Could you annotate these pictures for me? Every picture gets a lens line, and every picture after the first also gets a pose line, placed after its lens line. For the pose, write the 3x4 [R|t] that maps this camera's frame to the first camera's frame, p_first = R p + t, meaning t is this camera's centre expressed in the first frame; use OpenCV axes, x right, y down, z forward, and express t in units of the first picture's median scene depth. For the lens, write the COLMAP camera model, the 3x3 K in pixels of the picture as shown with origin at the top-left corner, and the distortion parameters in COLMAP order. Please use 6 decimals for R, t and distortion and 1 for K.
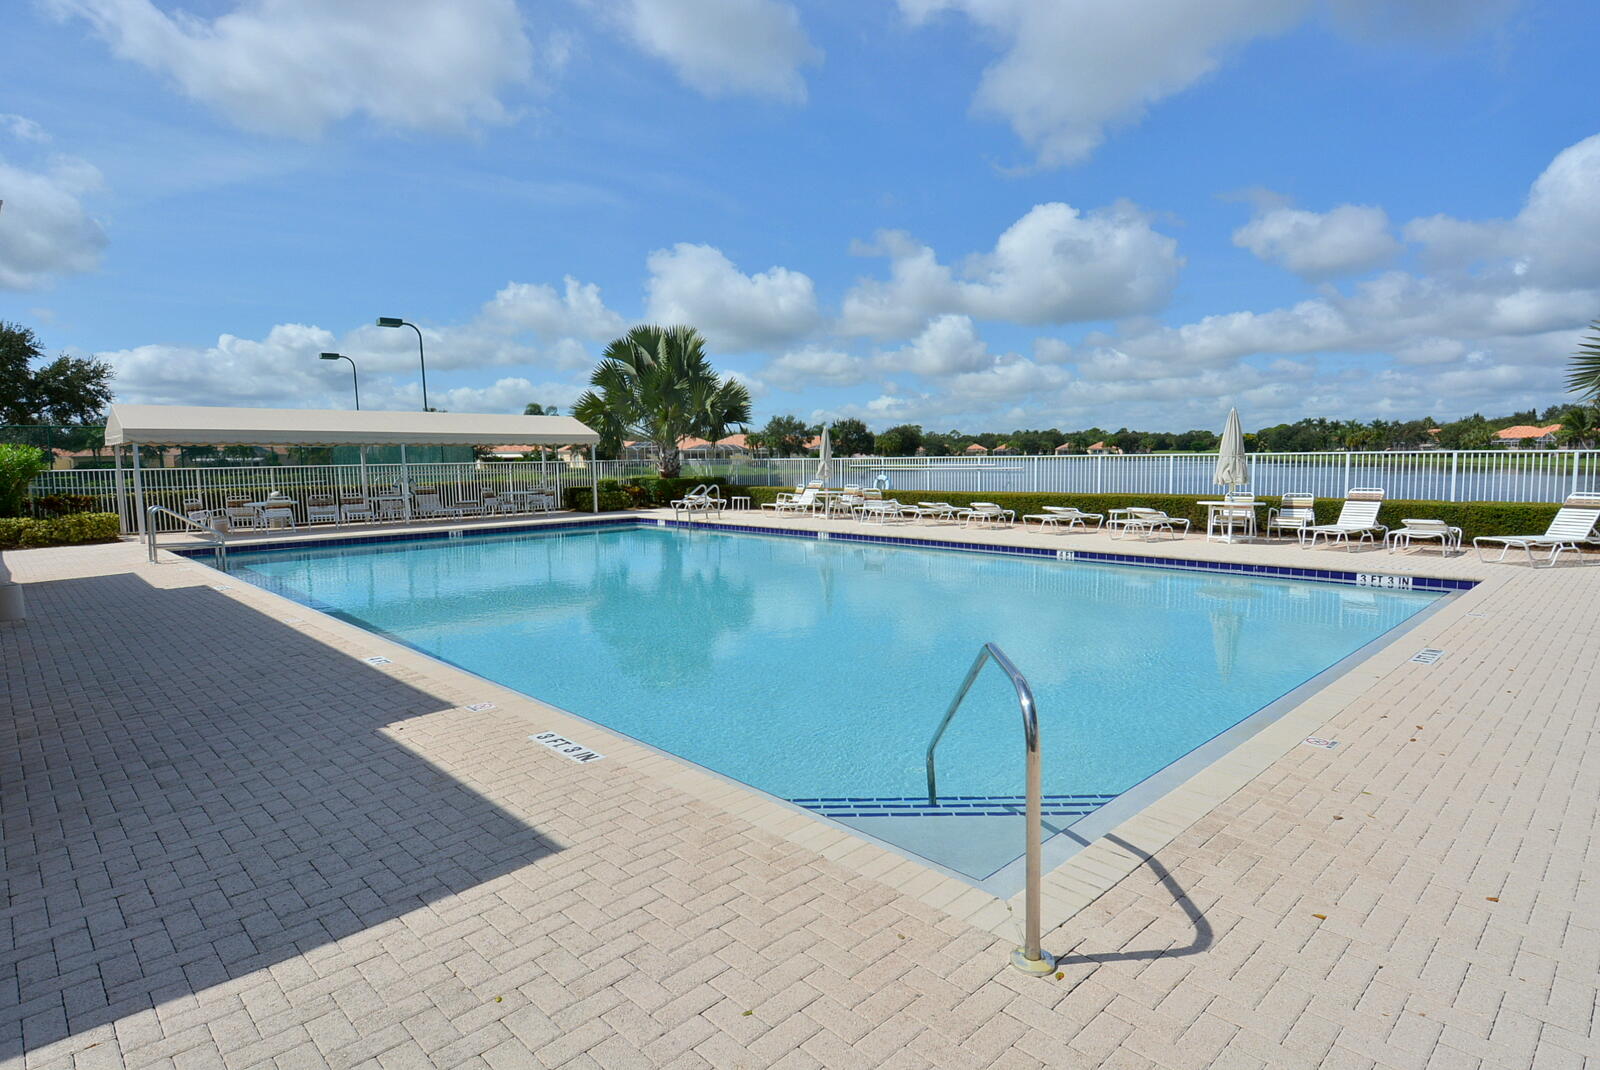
lens RADIAL K [[857.7, 0, 800.0], [0, 857.7, 535.0], [0, 0, 1]] dist [0.002009, -0.001441]
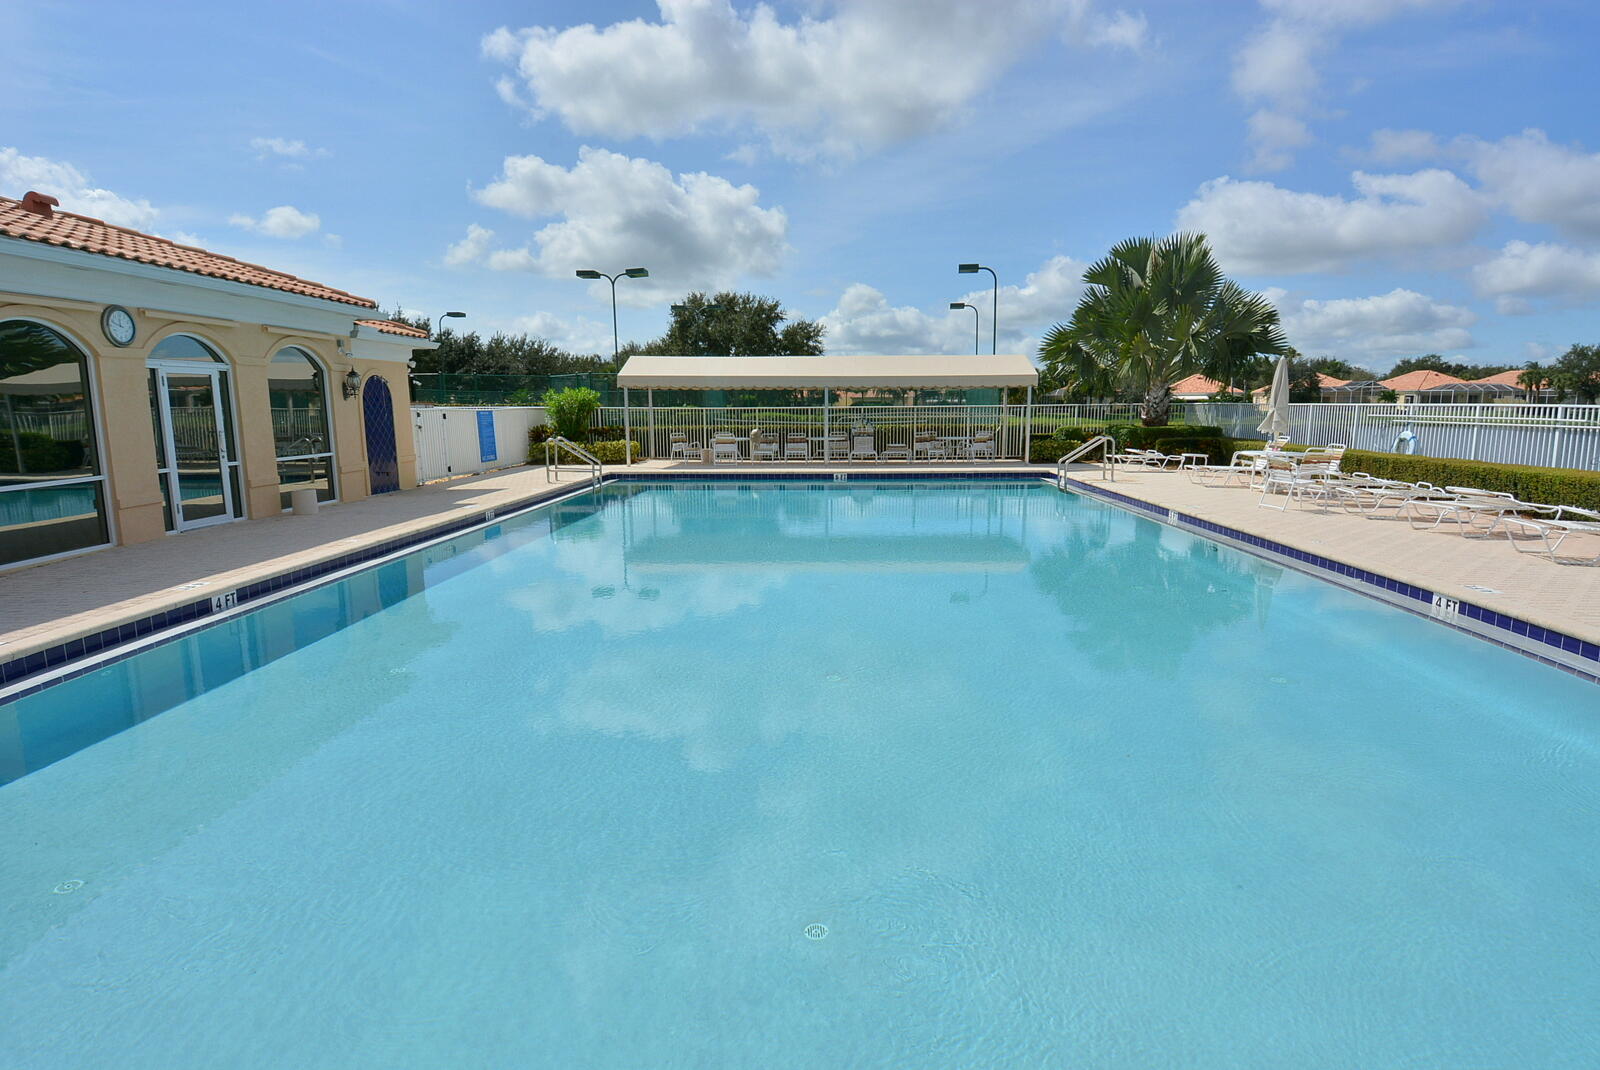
lens RADIAL K [[836.1, 0, 800.0], [0, 836.1, 535.0], [0, 0, 1]] dist [0.002335, -0.001703]
pose [[0.698223, 0.119129, -0.705898, 0.192586], [-0.069026, 0.992666, 0.099250, -0.019774], [0.712544, -0.020573, 0.701325, 0.198685]]
